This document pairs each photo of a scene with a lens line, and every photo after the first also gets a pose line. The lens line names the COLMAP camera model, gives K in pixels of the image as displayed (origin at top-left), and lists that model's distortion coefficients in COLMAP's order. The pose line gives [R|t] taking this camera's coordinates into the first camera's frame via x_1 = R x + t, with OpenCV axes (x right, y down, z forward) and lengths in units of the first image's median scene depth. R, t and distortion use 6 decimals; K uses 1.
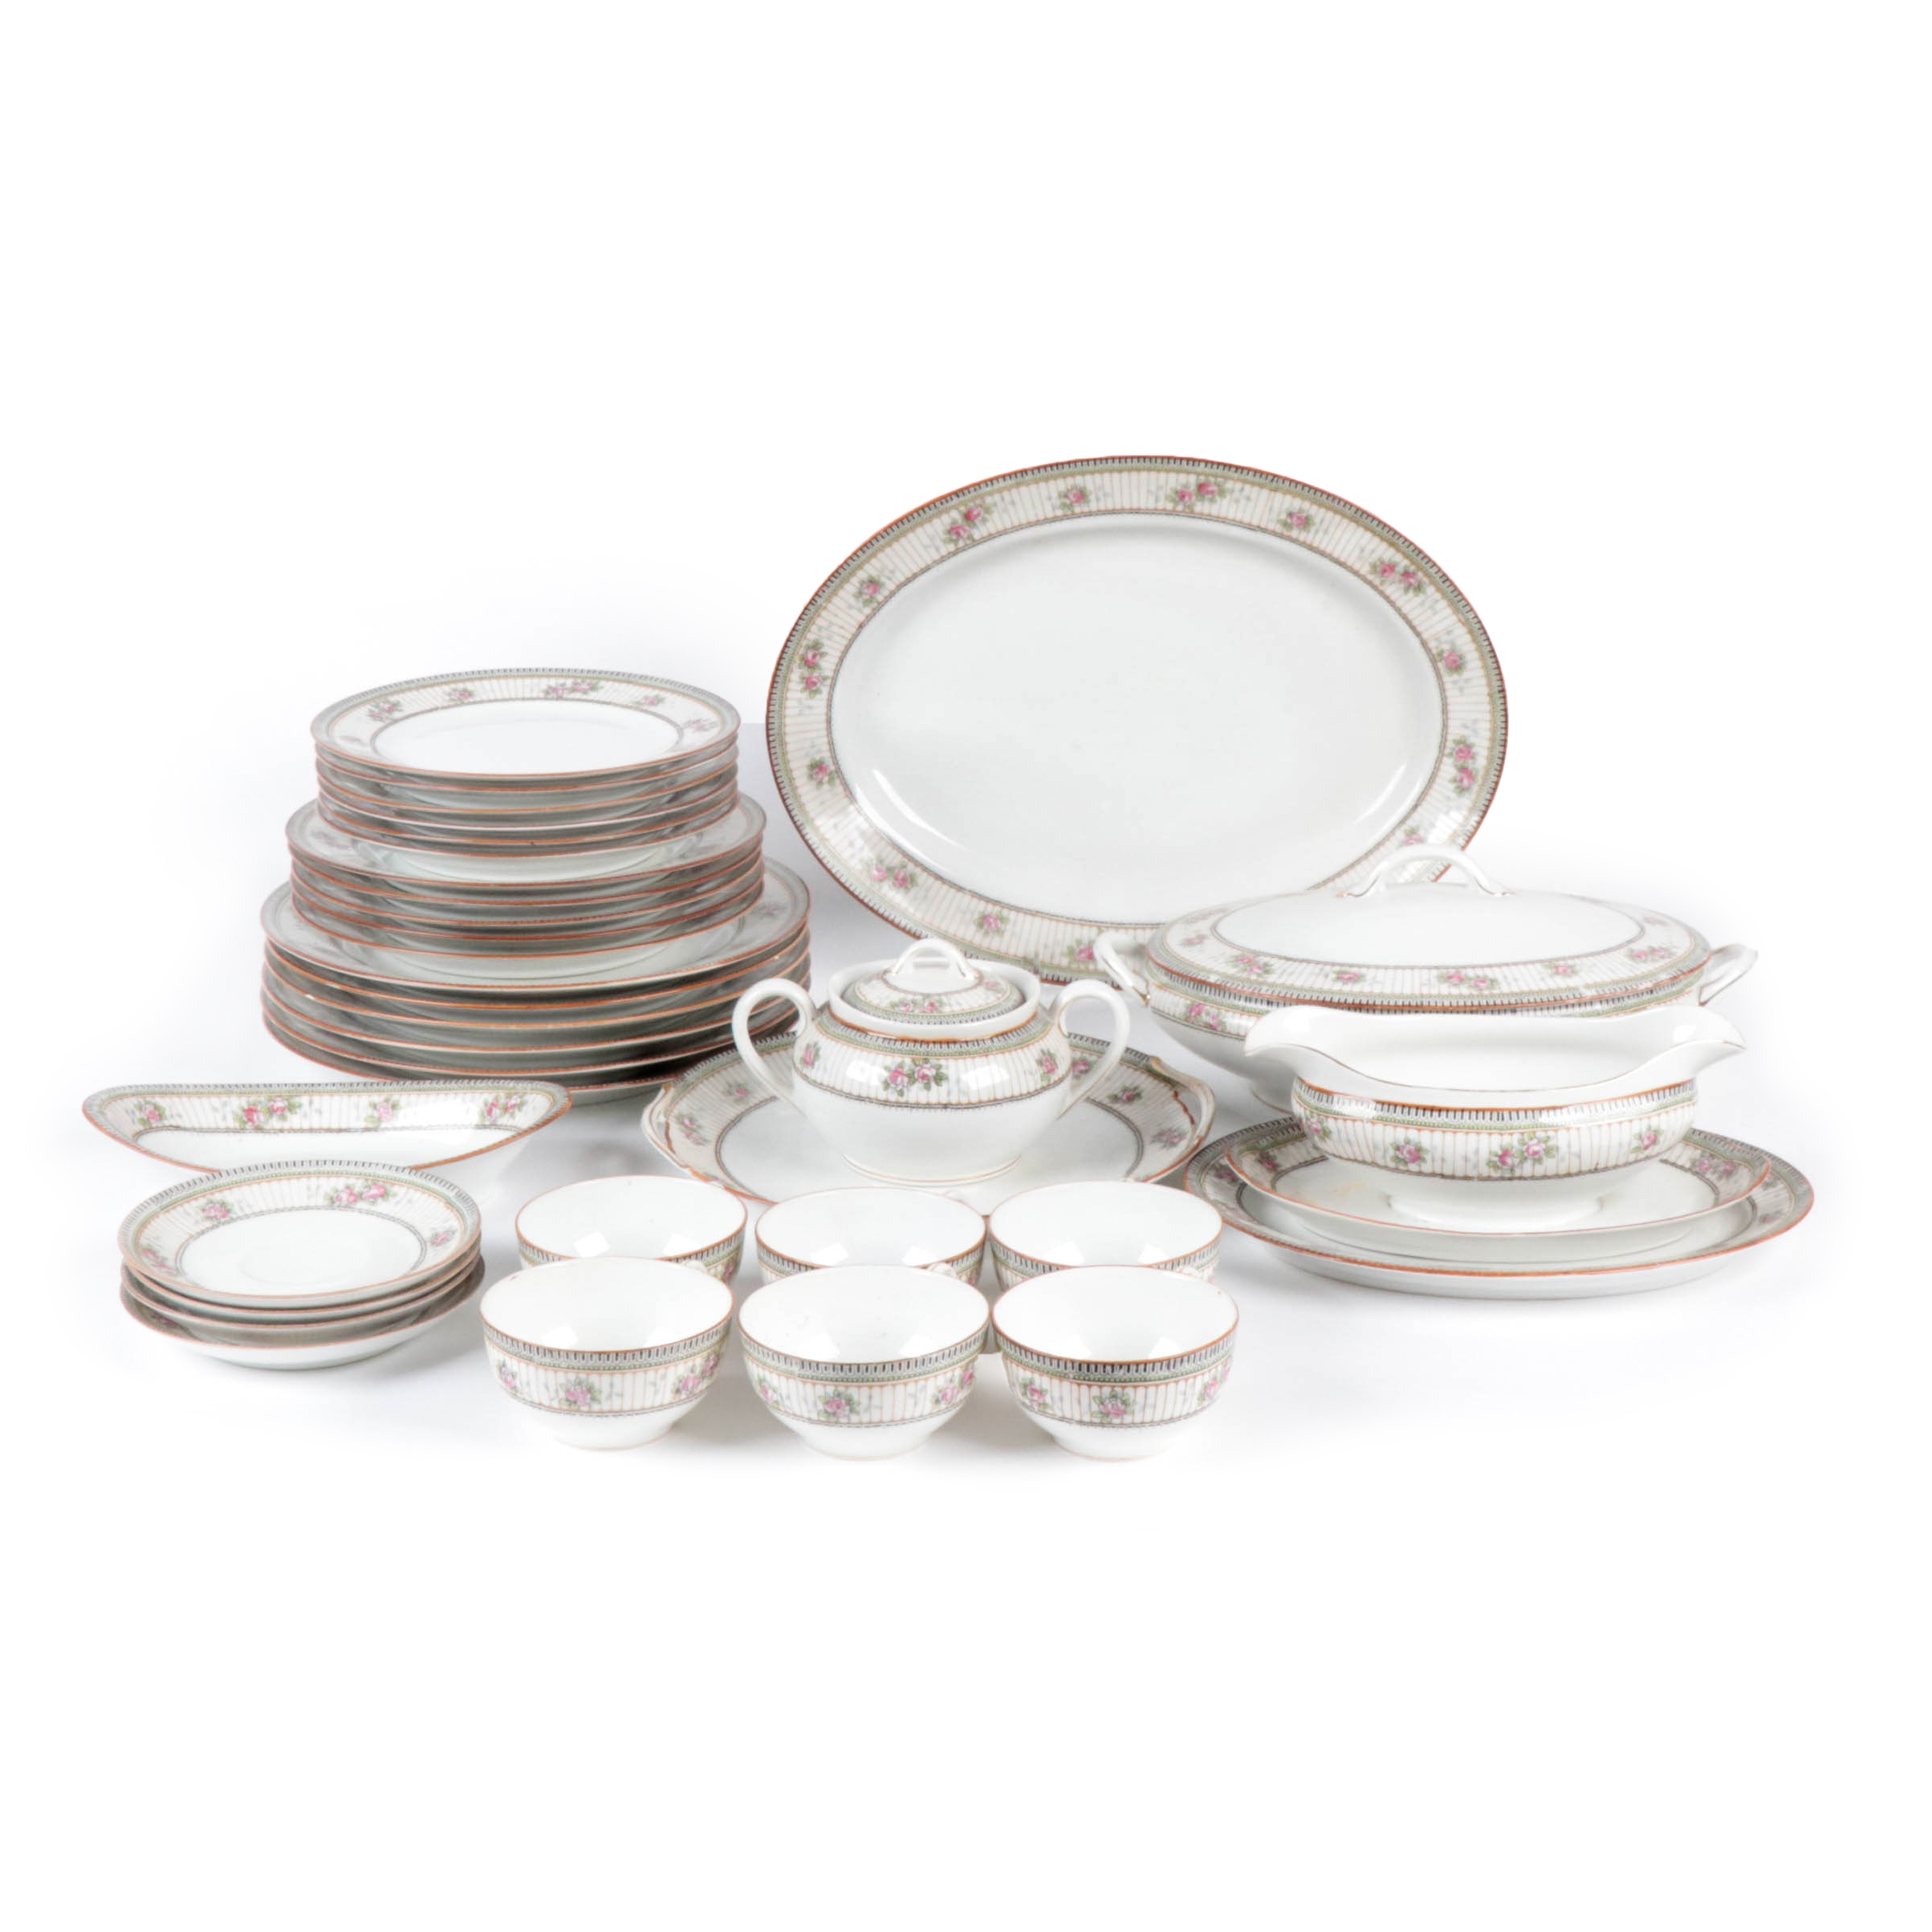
lens RADIAL K [[4257.6, 0, 948.1], [0, 4257.6, 771.8], [0, 0, 1]] dist [0.043981, 0.000000]
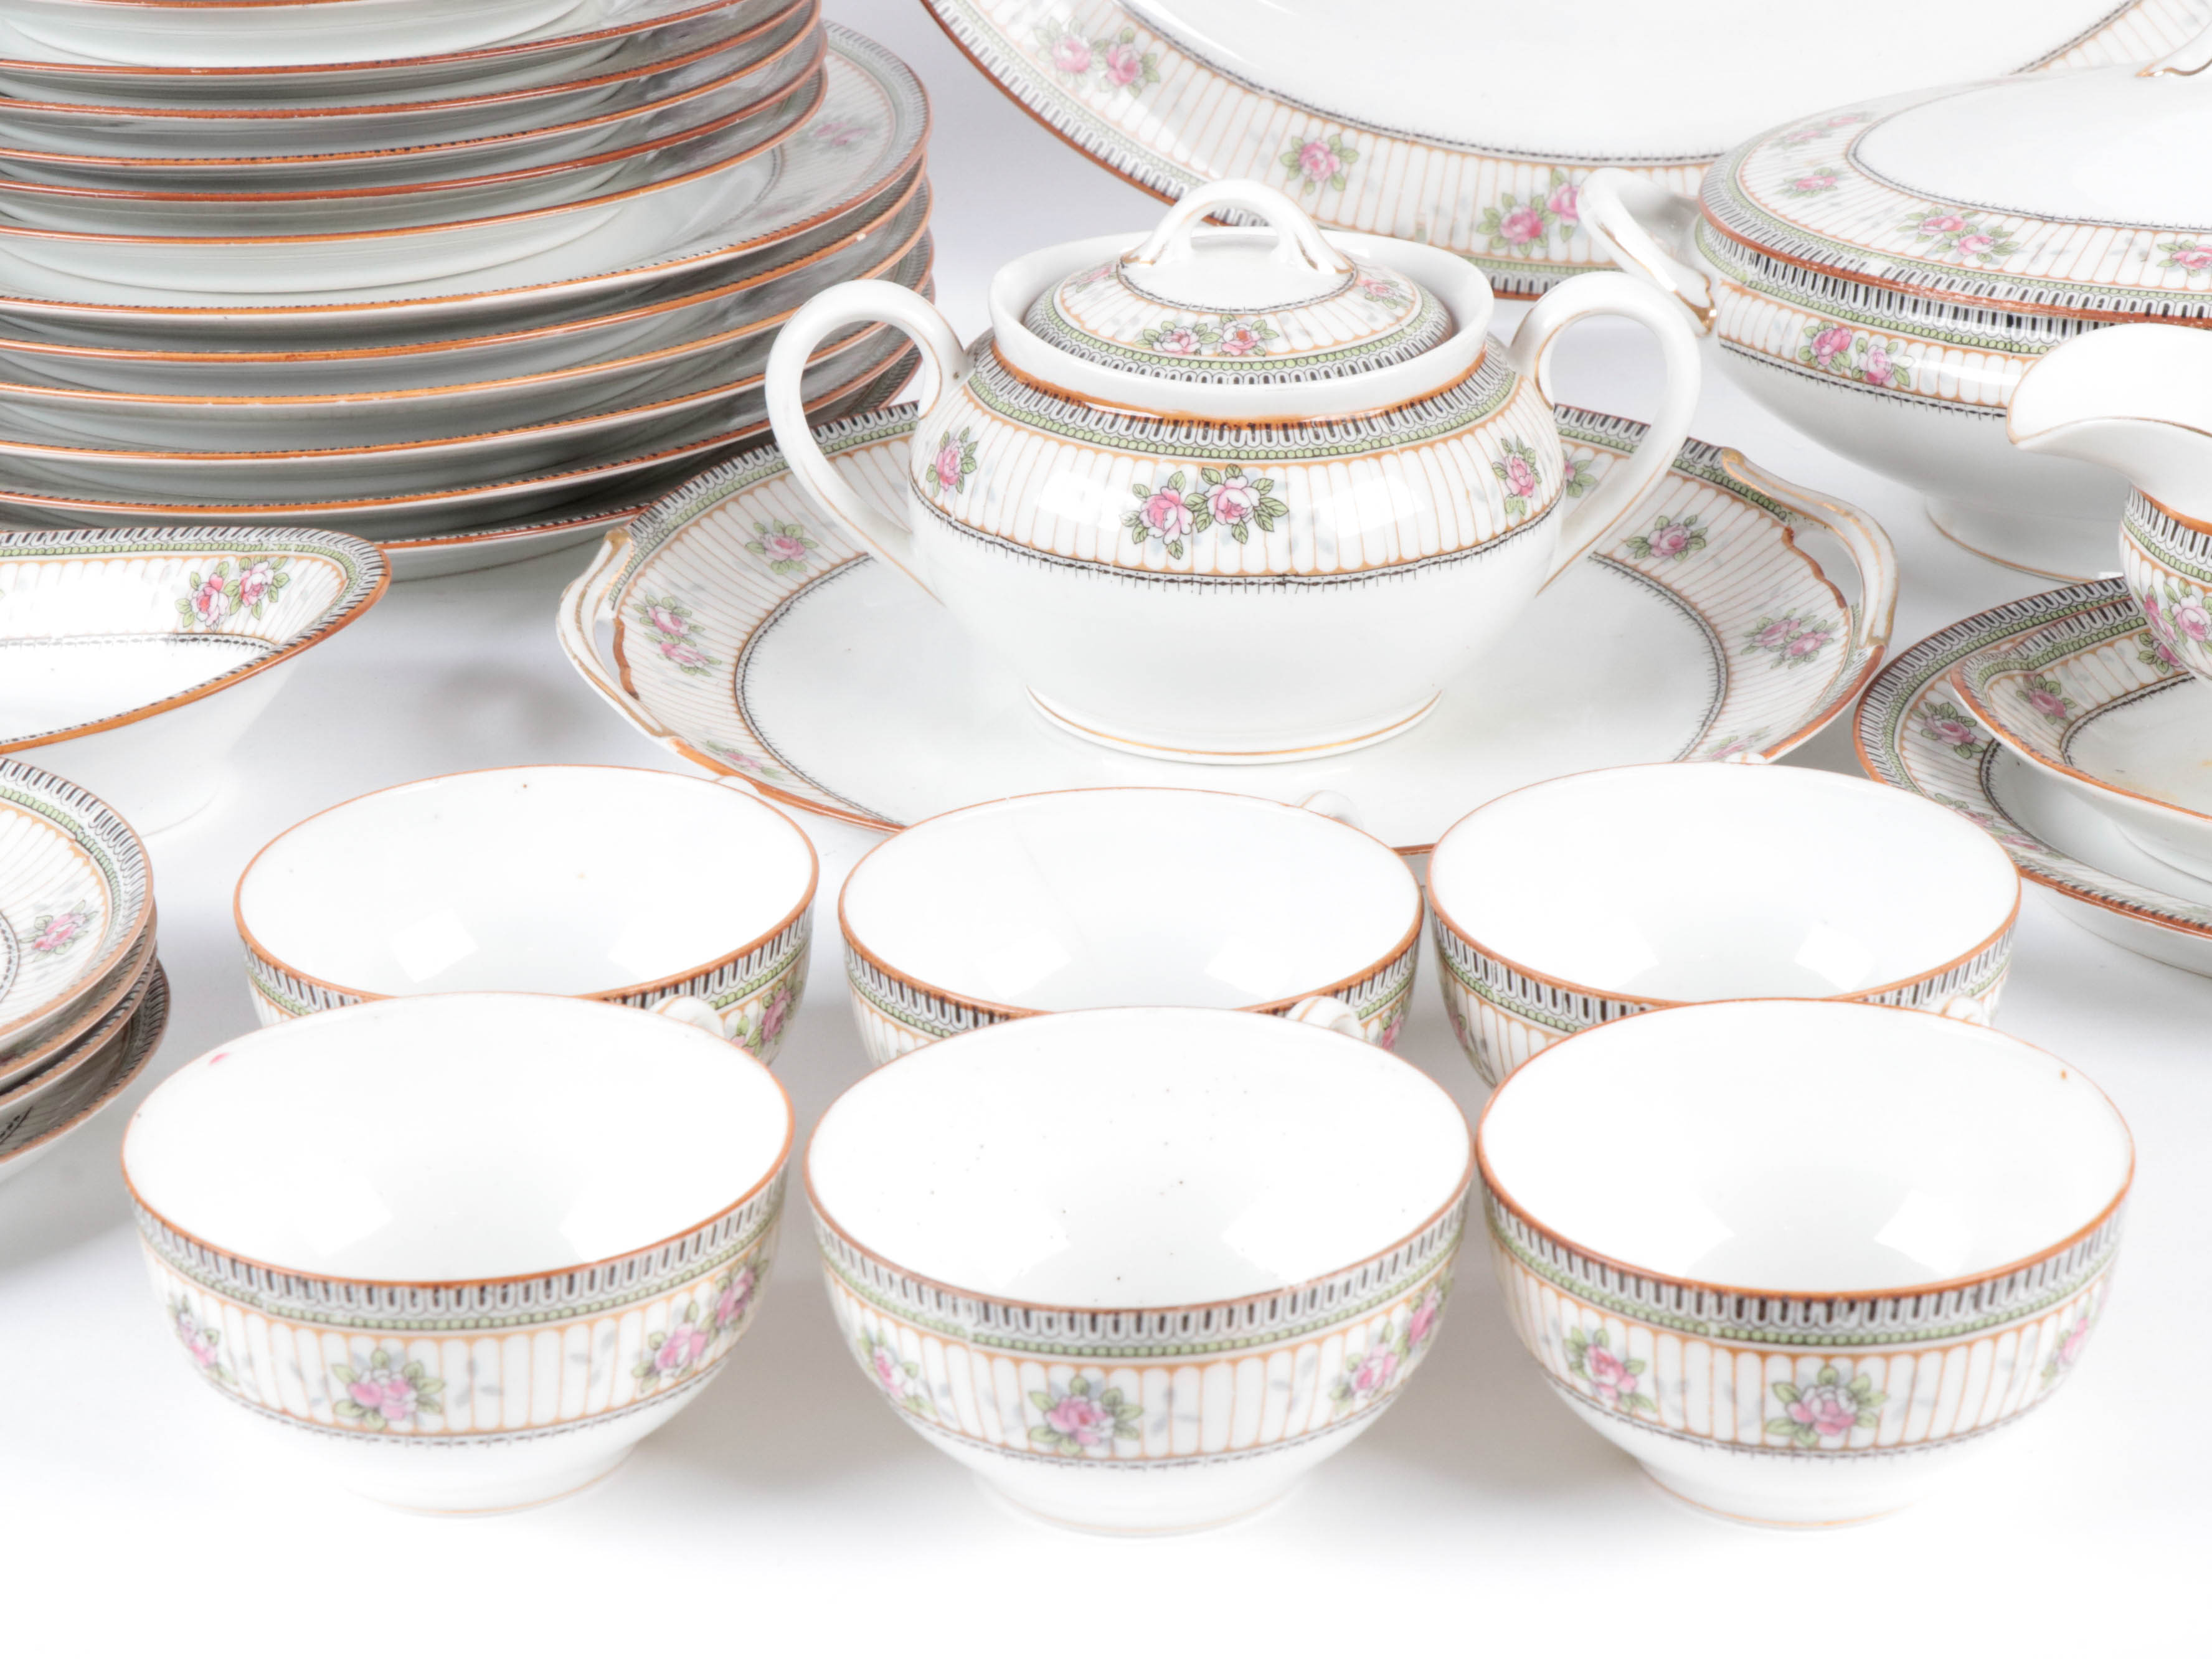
lens RADIAL K [[5551.6, 0, 1148.9], [0, 5551.6, 885.6], [0, 0, 1]] dist [0.038211, 0.000000]
pose [[0.999660, -0.016898, 0.019841, -0.024421], [0.013760, 0.988766, 0.148835, 0.026384], [-0.022133, -0.148512, 0.988663, 0.446648]]
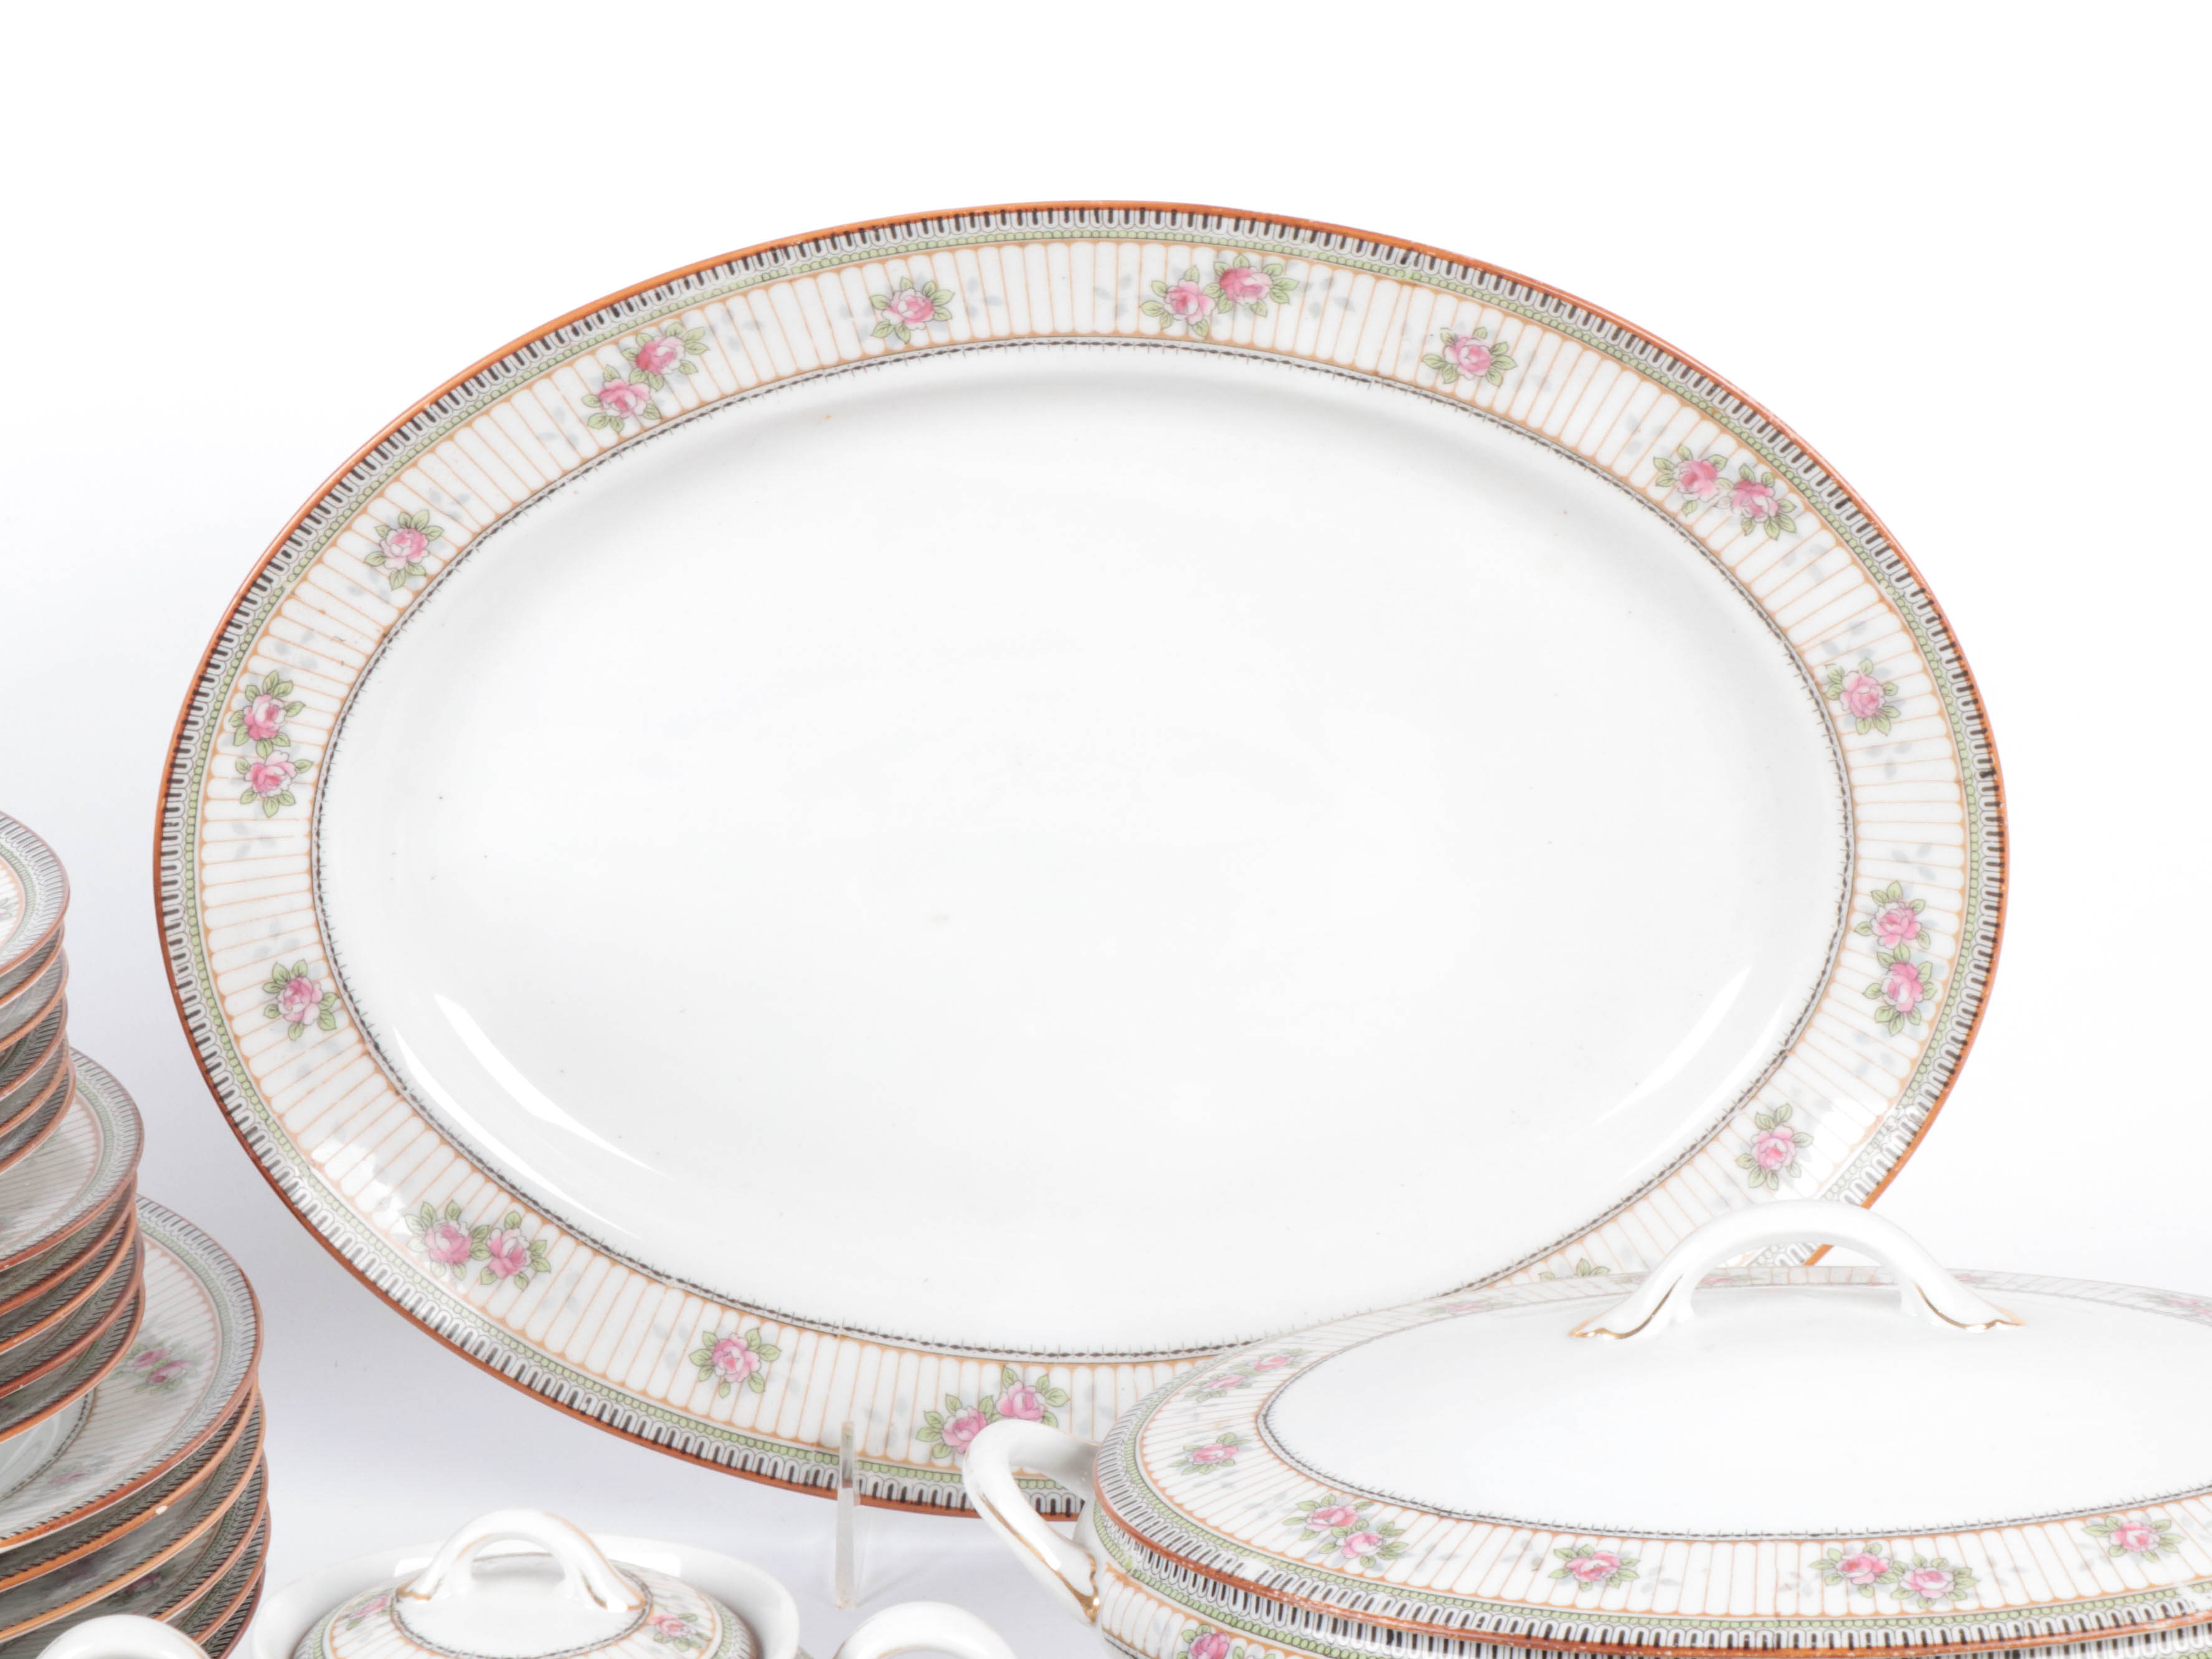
lens RADIAL K [[8505.5, 0, 1113.8], [0, 8505.5, 805.2], [0, 0, 1]] dist [-0.063625, 0.000000]
pose [[0.999783, -0.018918, 0.008742, 0.045166], [0.018525, 0.998901, 0.043060, -0.057395], [-0.009547, -0.042889, 0.999034, 0.226058]]
